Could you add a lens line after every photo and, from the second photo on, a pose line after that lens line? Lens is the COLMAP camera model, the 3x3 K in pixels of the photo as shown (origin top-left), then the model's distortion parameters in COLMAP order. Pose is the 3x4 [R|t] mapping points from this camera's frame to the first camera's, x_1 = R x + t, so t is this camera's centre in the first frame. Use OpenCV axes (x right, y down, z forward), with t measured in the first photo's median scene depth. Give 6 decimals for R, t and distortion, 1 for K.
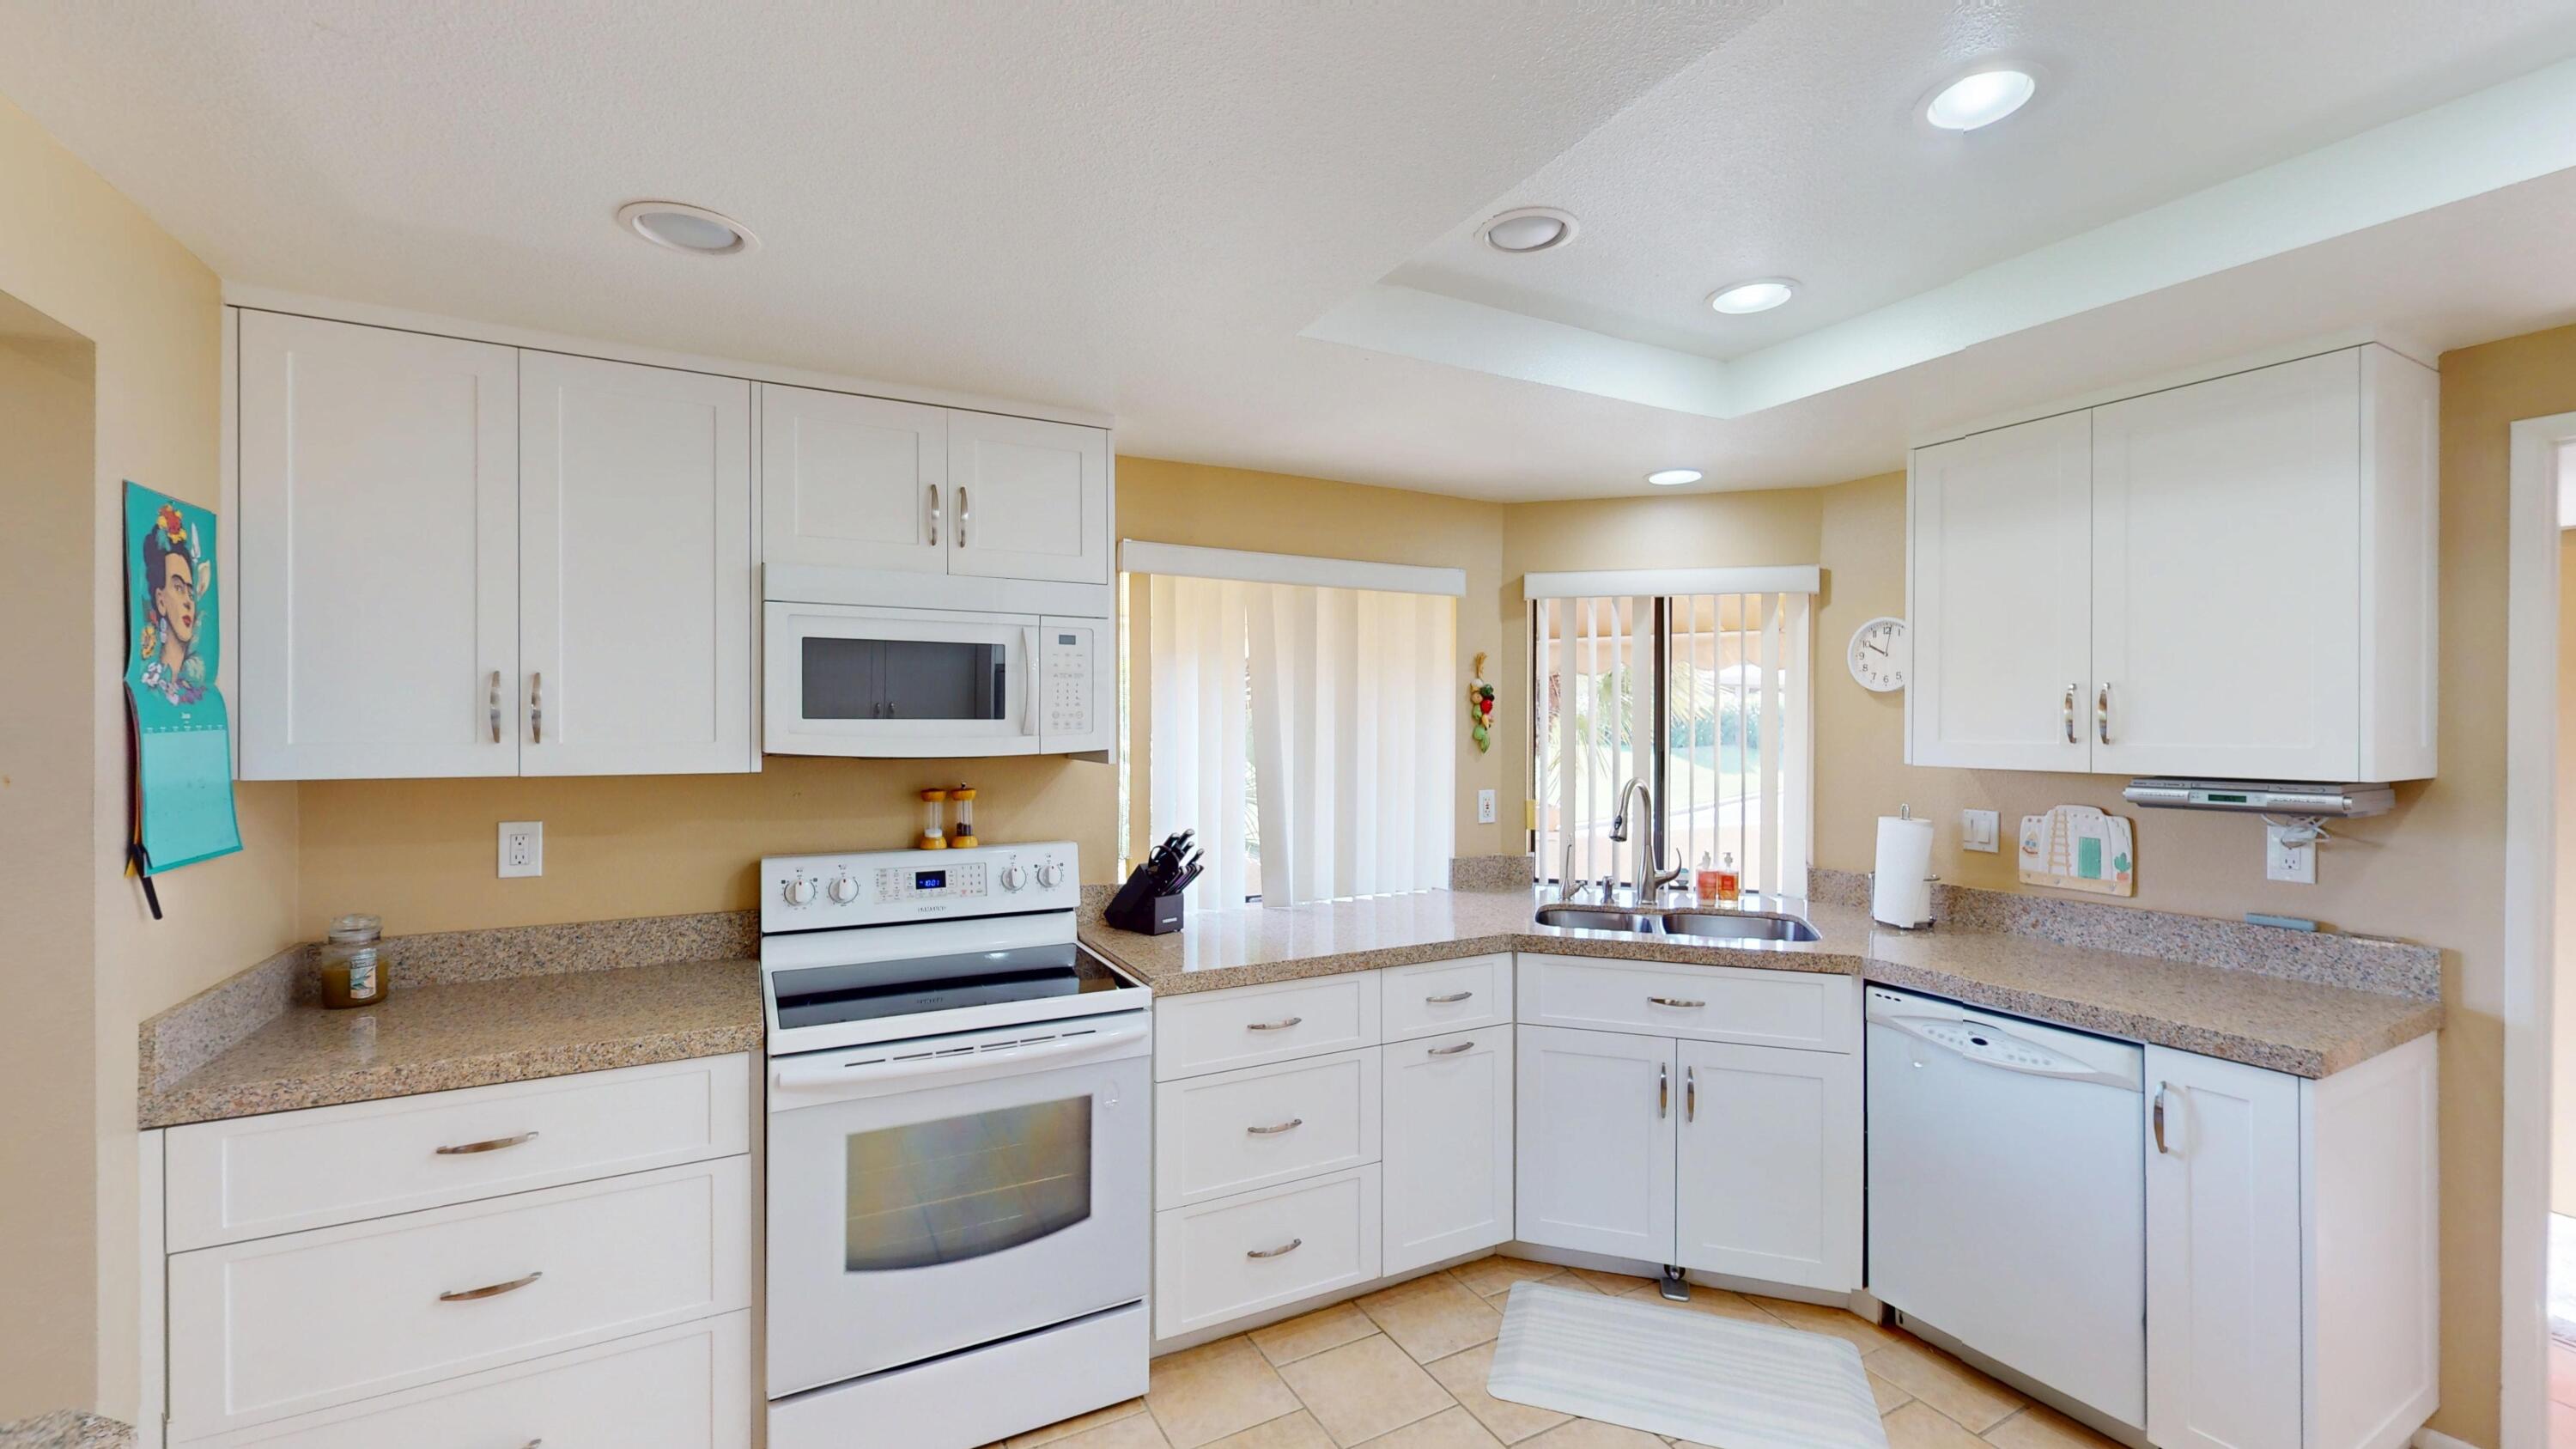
lens RADIAL K [[1028.5, 0, 1288.0], [0, 1028.5, 724.5], [0, 0, 1]] dist [-0.000876, -0.000192]
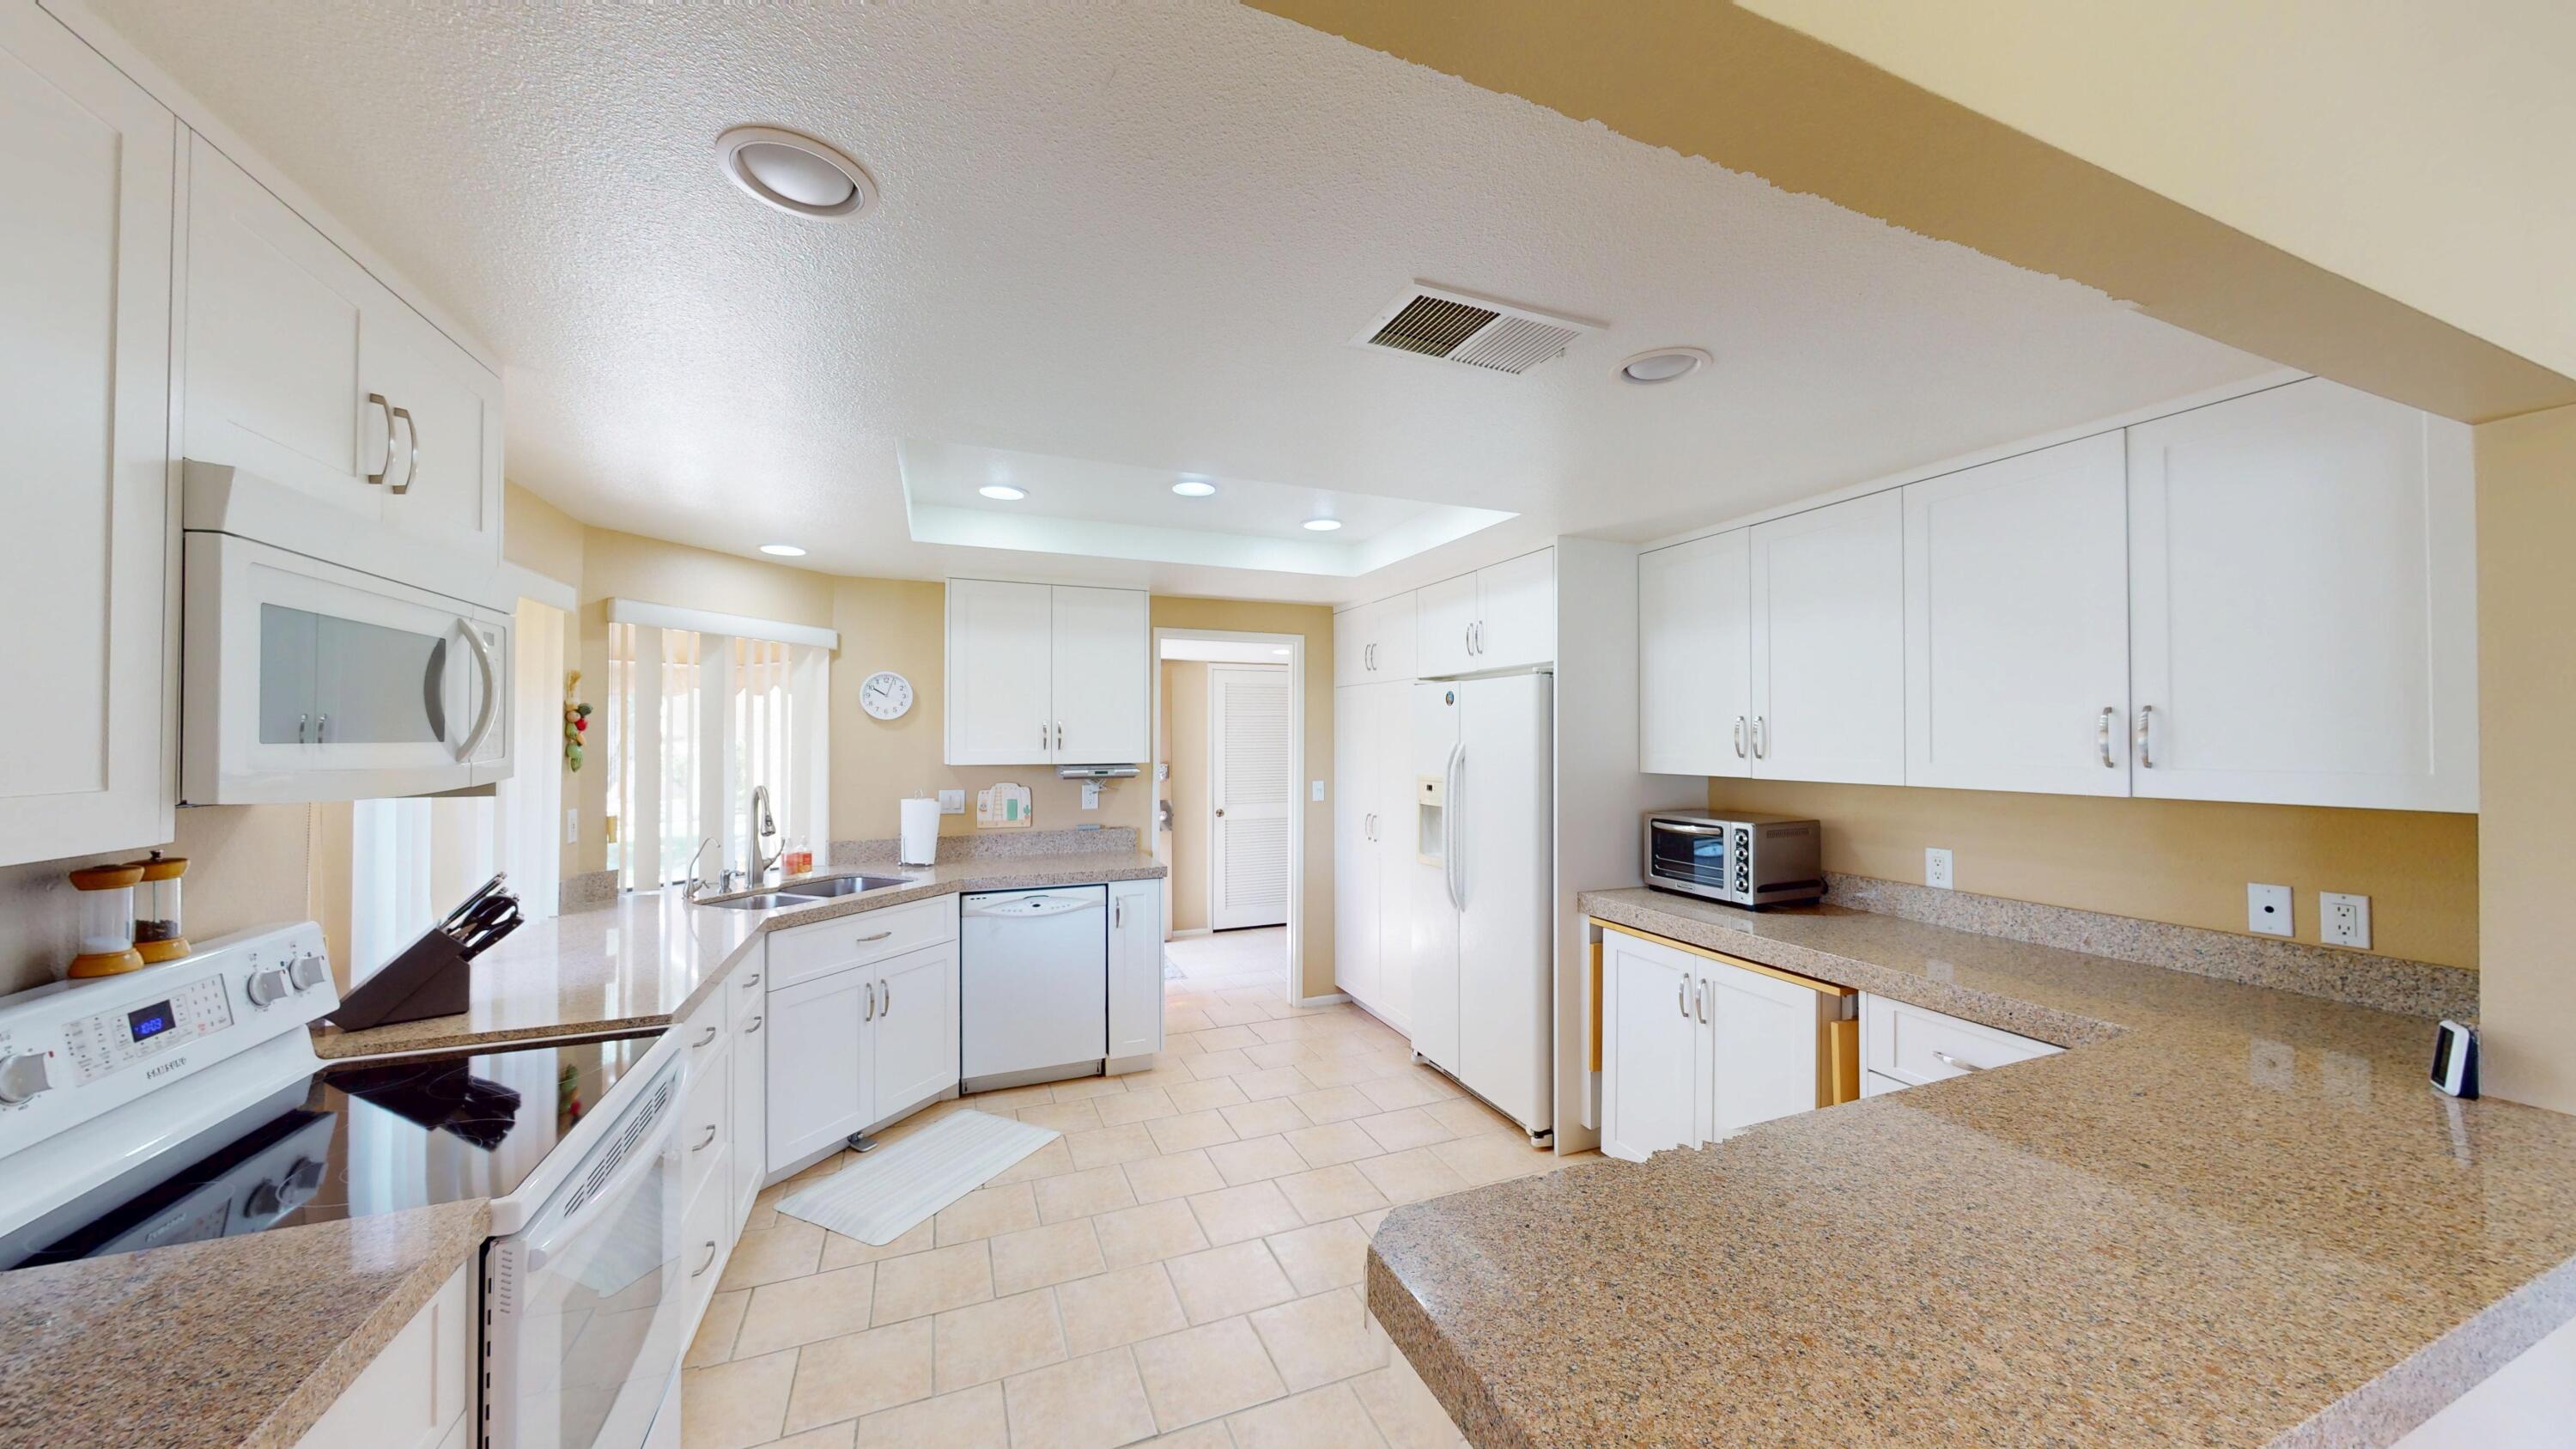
lens RADIAL K [[853.7, 0, 1288.0], [0, 853.7, 724.5], [0, 0, 1]] dist [-0.000214, -0.000032]
pose [[0.105477, 0.012921, 0.994338, -0.753109], [0.001153, 0.999913, -0.013116, -0.008481], [-0.994421, 0.002530, 0.105453, 0.310888]]
